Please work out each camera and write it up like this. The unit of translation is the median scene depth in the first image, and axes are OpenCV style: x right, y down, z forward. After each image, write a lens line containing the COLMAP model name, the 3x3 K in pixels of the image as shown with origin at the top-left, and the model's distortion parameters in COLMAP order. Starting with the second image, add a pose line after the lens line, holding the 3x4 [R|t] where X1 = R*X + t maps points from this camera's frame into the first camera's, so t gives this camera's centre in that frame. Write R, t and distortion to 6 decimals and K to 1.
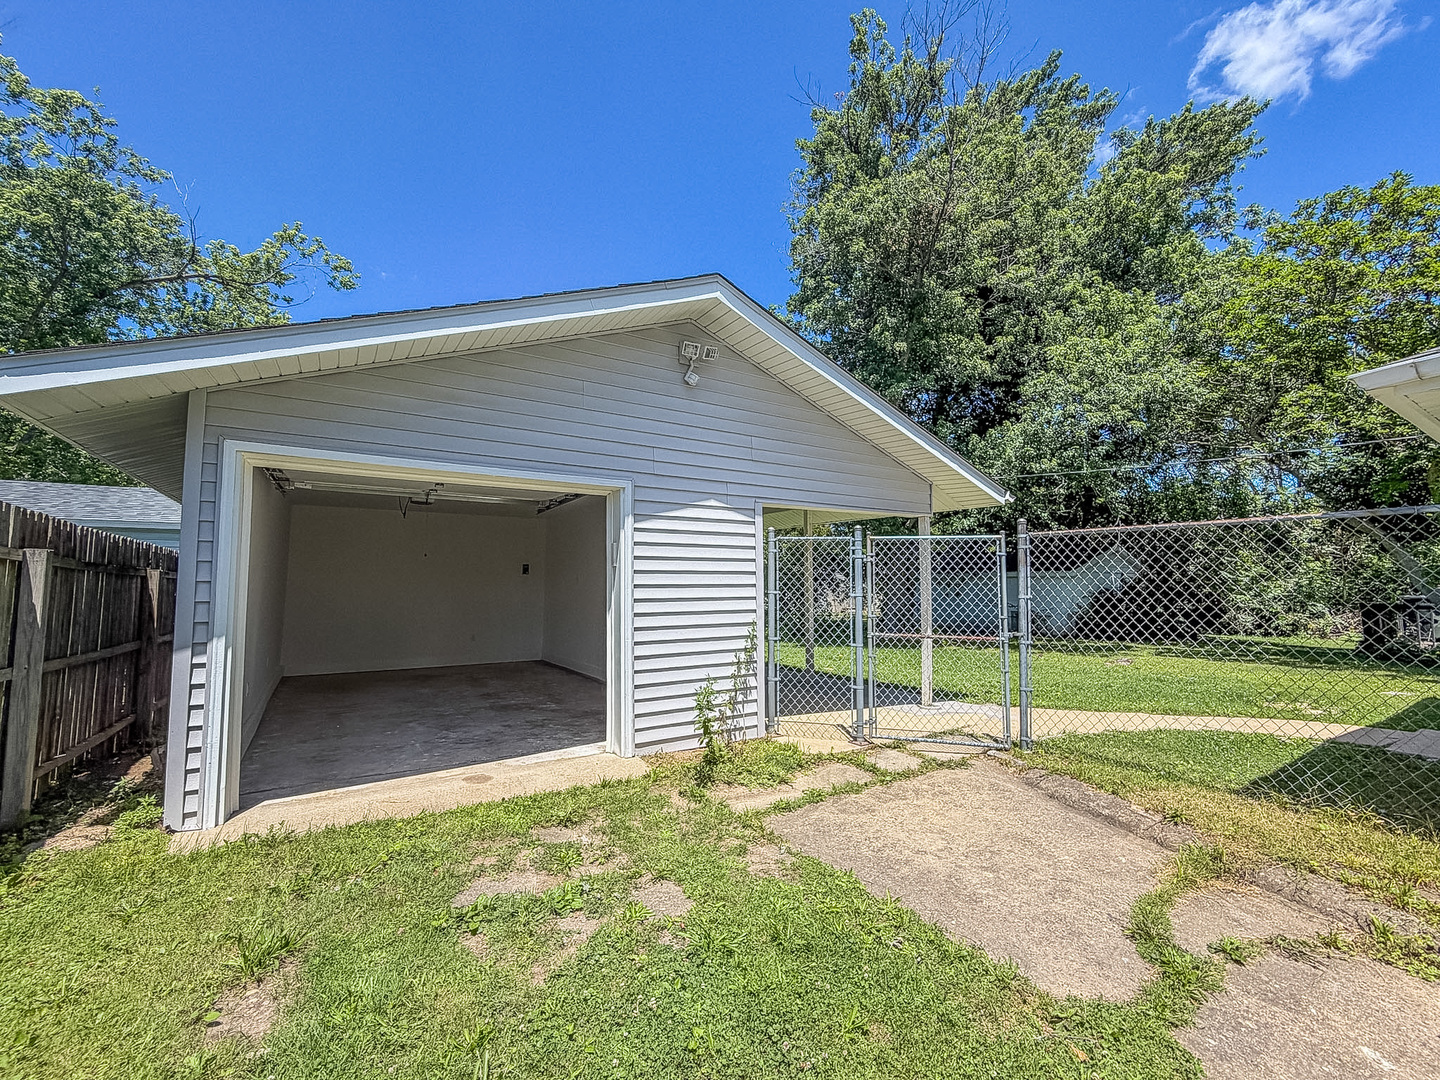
lens RADIAL K [[592.9, 0, 744.1], [0, 592.9, 536.5], [0, 0, 1]] dist [-0.000556, -0.000112]
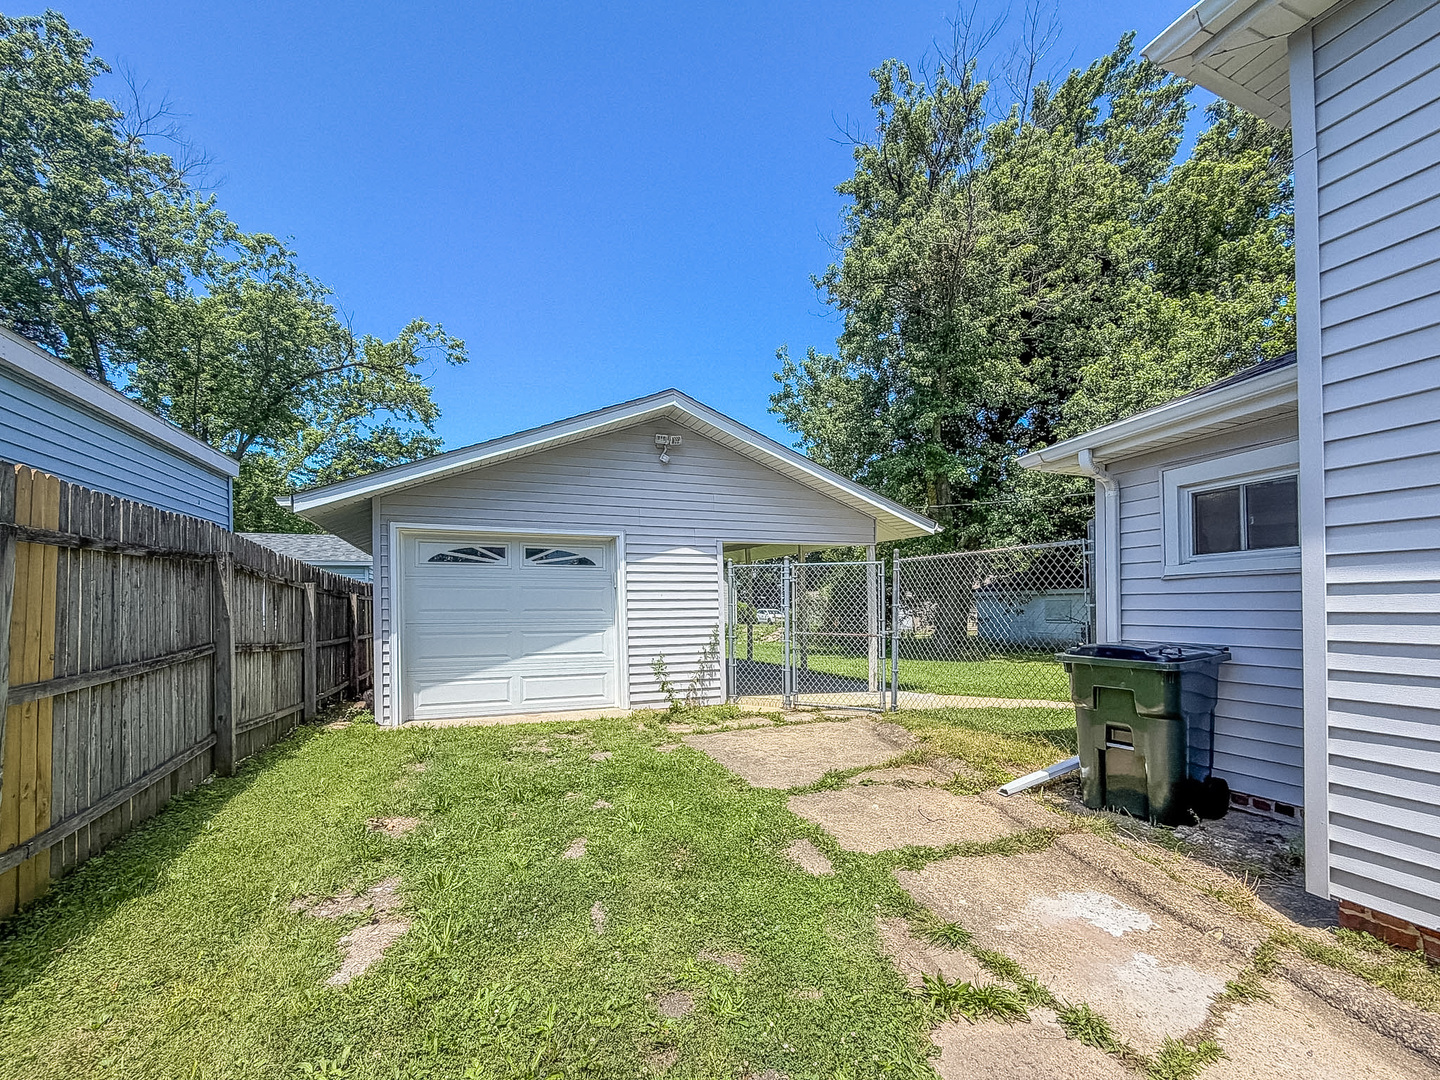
lens RADIAL K [[631.5, 0, 748.2], [0, 631.5, 592.2], [0, 0, 1]] dist [0.002148, -0.000356]
pose [[0.981412, -0.013317, -0.191448, 0.392756], [0.023947, 0.998290, 0.053322, -0.014973], [0.190411, -0.056915, 0.980053, -0.486403]]
